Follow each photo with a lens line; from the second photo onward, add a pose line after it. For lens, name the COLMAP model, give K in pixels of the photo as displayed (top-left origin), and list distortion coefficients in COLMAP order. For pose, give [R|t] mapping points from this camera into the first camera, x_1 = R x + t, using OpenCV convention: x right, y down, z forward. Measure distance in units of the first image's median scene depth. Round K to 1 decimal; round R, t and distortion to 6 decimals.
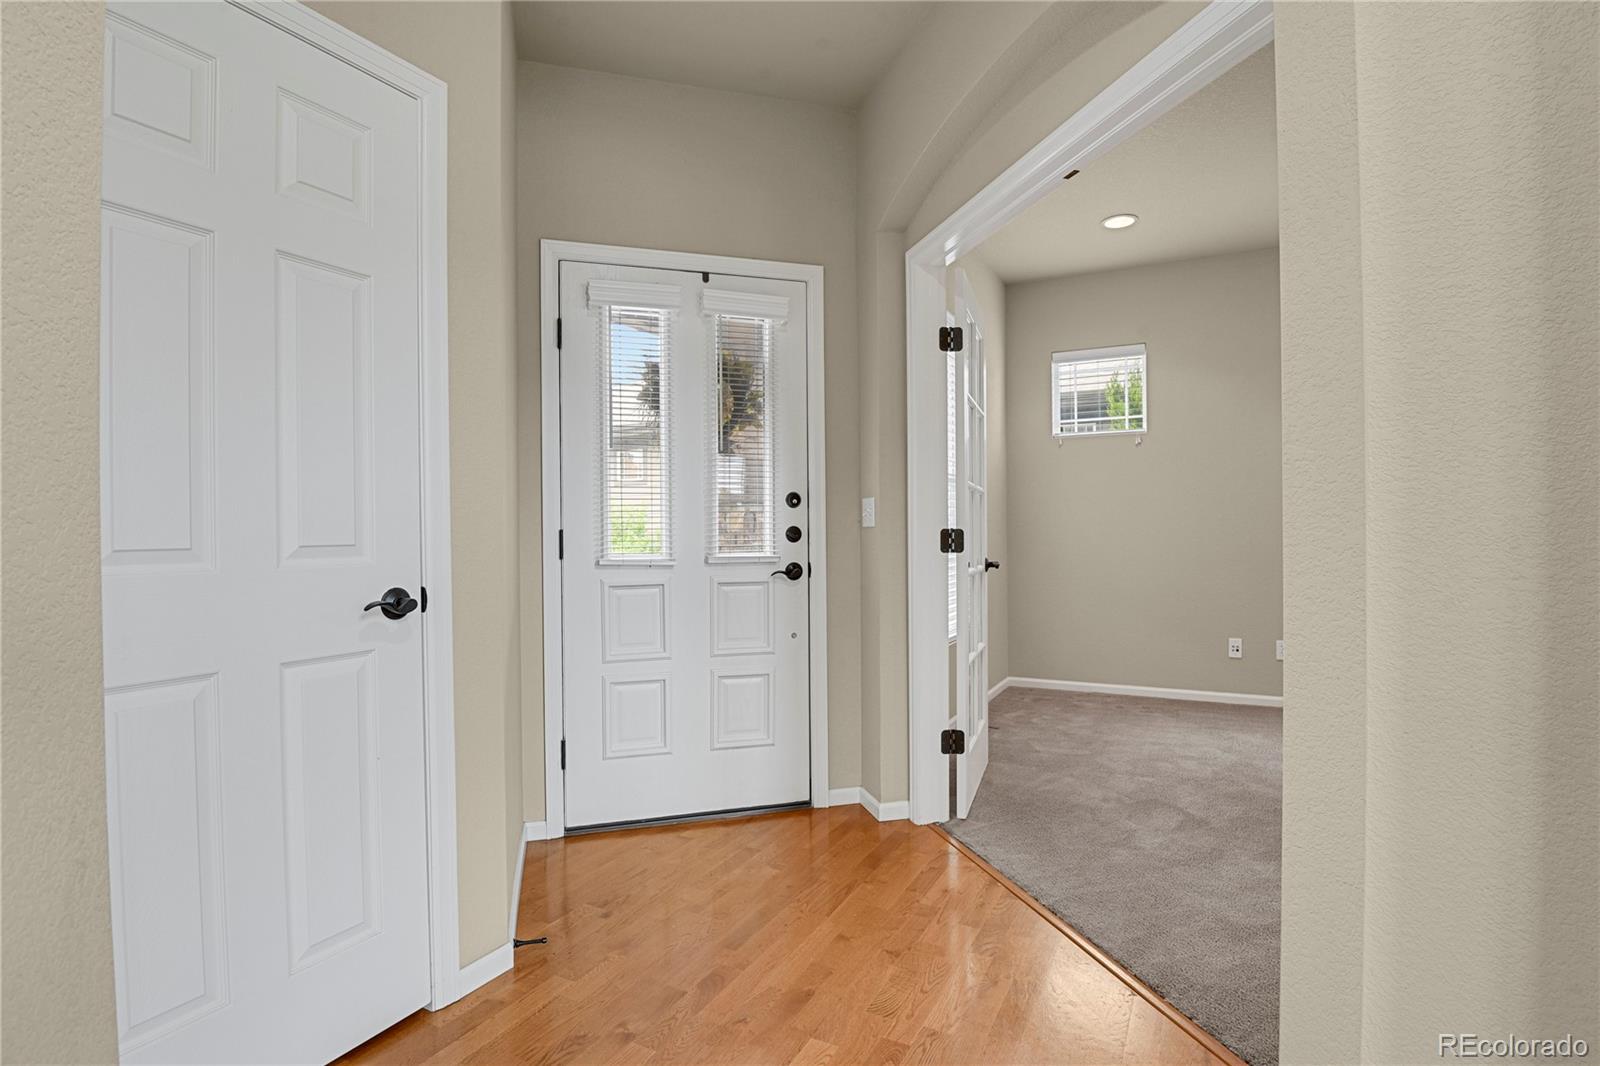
lens RADIAL K [[777.8, 0, 799.1], [0, 777.8, 531.9], [0, 0, 1]] dist [-0.025536, -0.001197]
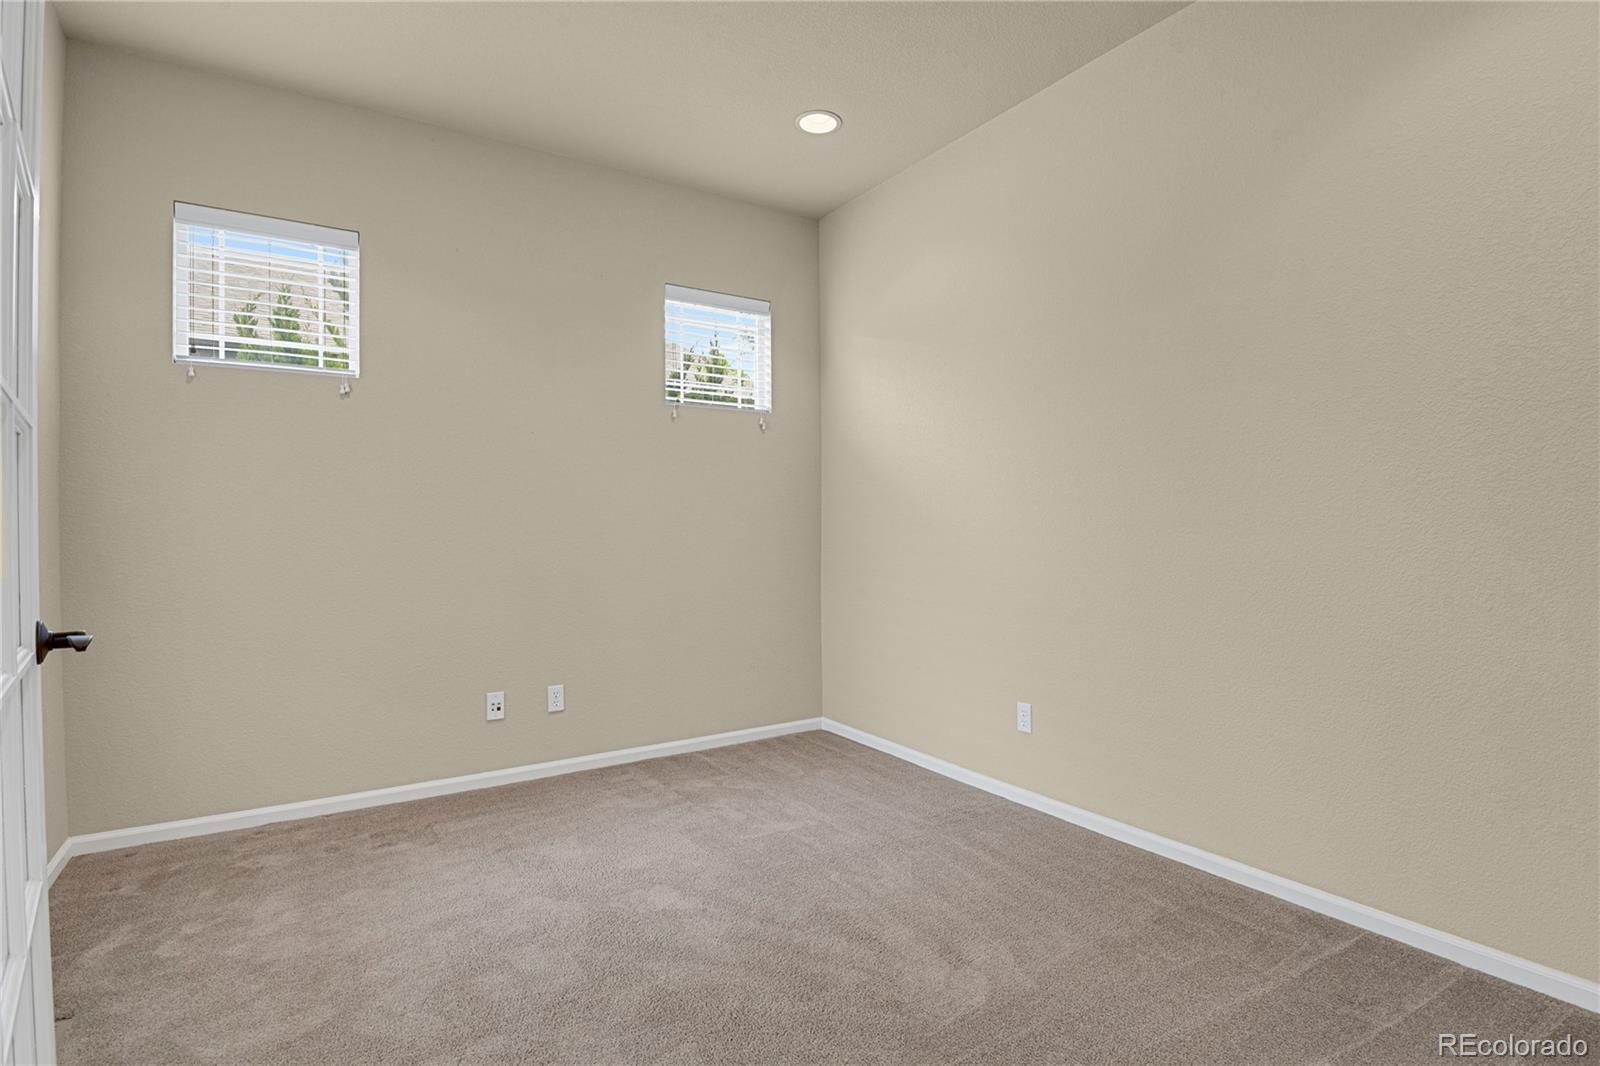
lens RADIAL K [[777.8, 0, 793.6], [0, 777.8, 533.2], [0, 0, 1]] dist [-0.025536, -0.001197]
pose [[0.481842, -0.003859, 0.876250, 0.095870], [0.007313, 0.999973, 0.000382, -0.003368], [-0.876228, 0.006224, 0.481857, 0.482238]]
